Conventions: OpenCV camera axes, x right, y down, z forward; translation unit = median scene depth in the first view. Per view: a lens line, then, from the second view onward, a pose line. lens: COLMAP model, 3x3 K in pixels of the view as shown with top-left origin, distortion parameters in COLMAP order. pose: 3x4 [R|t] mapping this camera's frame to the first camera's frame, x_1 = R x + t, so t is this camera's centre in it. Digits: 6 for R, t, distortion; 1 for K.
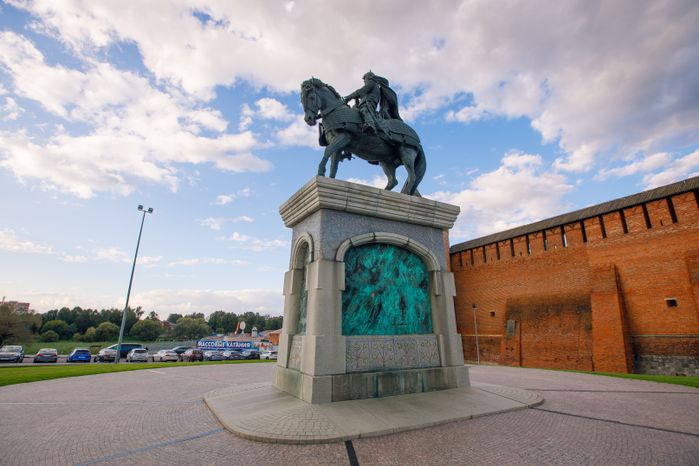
lens RADIAL K [[334.1, 0, 349.5], [0, 334.1, 233.0], [0, 0, 1]] dist [-0.042203, 0.000072]
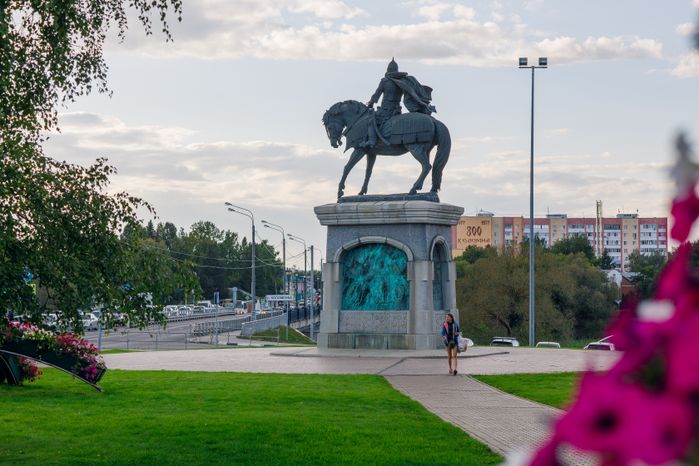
lens RADIAL K [[1719.0, 0, 349.5], [0, 1719.0, 233.0], [0, 0, 1]] dist [0.009047, -0.002636]
pose [[0.539495, -0.027419, -0.841542, 5.753374], [0.236103, 0.964297, 0.119942, -0.841225], [0.808208, -0.263399, 0.526708, -2.627268]]
